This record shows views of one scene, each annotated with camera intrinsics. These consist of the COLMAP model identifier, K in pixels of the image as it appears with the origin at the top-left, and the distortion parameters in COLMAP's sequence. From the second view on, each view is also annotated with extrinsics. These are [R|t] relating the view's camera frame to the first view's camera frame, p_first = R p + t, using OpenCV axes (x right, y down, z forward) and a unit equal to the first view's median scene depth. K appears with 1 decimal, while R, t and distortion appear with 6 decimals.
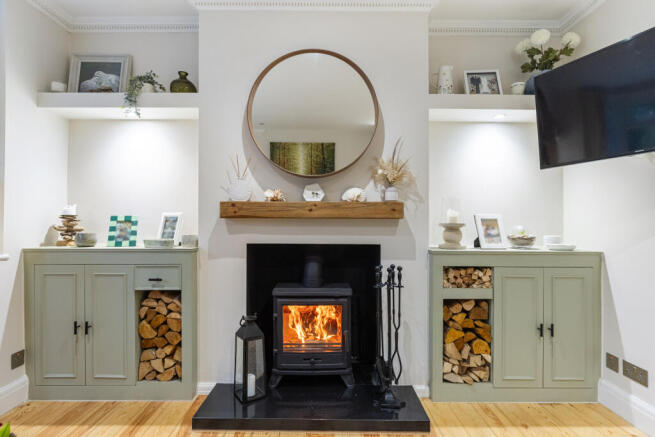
lens RADIAL K [[338.5, 0, 327.5], [0, 338.5, 218.5], [0, 0, 1]] dist [-0.001598, 0.000017]
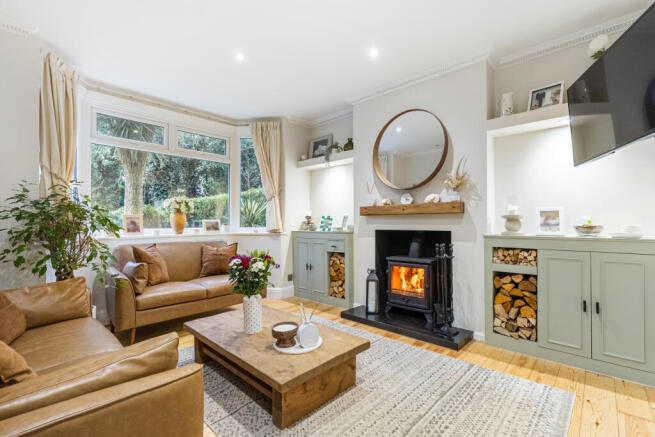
lens RADIAL K [[299.9, 0, 327.5], [0, 299.9, 218.5], [0, 0, 1]] dist [0.000307, -0.000068]
pose [[0.727998, -0.018726, -0.685324, 0.677029], [0.014434, 0.999824, -0.011987, 0.031850], [0.685427, -0.001165, 0.728140, -0.326246]]
